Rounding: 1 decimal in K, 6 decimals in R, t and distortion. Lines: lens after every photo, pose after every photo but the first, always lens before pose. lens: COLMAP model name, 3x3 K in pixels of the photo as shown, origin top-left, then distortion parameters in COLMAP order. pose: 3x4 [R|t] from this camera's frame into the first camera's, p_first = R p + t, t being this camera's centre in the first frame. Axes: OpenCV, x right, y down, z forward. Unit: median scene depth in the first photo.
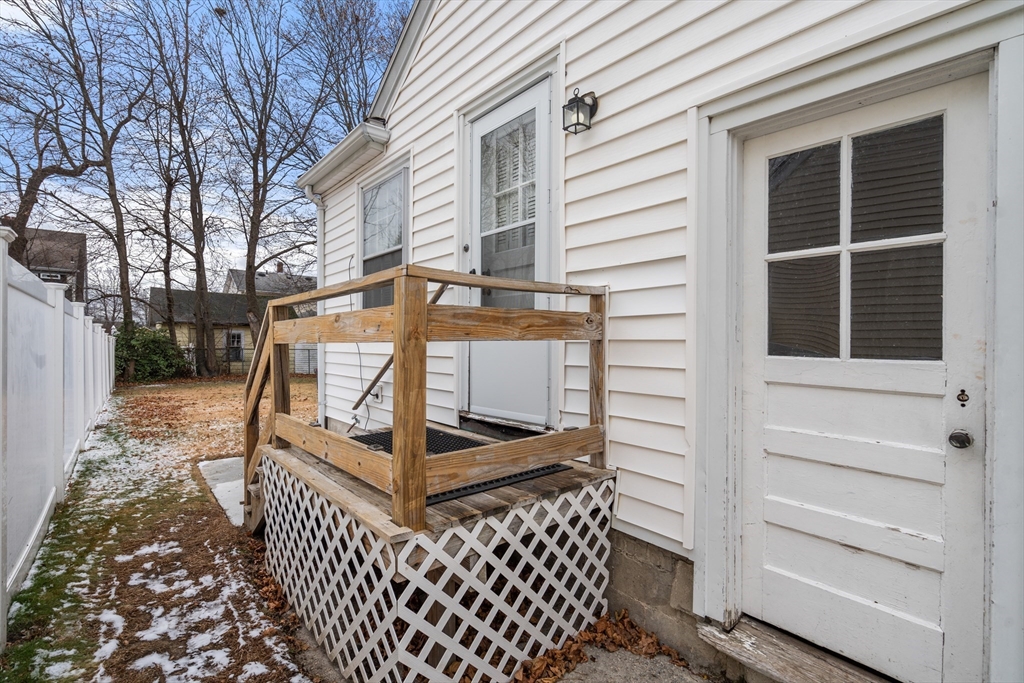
lens RADIAL K [[465.7, 0, 507.2], [0, 465.7, 340.3], [0, 0, 1]] dist [-0.001466, 0.000242]
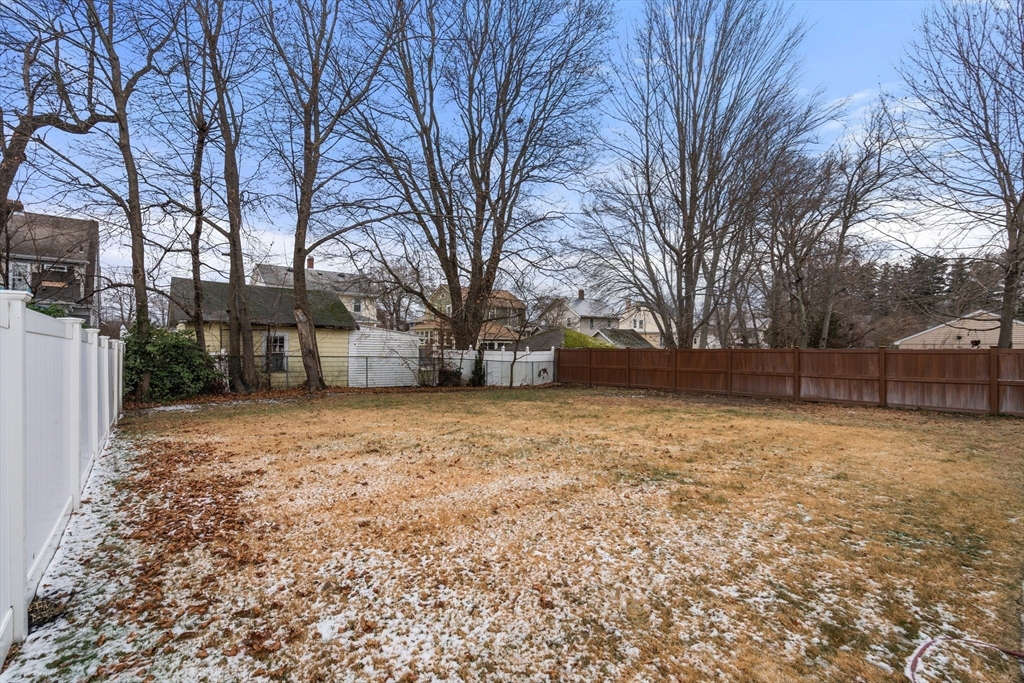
lens RADIAL K [[465.7, 0, 507.2], [0, 465.7, 340.3], [0, 0, 1]] dist [-0.001466, 0.000242]
pose [[0.999722, 0.008722, -0.021884, -0.192131], [-0.008892, 0.999931, -0.007684, -0.005919], [0.021816, 0.007876, 0.999731, 0.240234]]
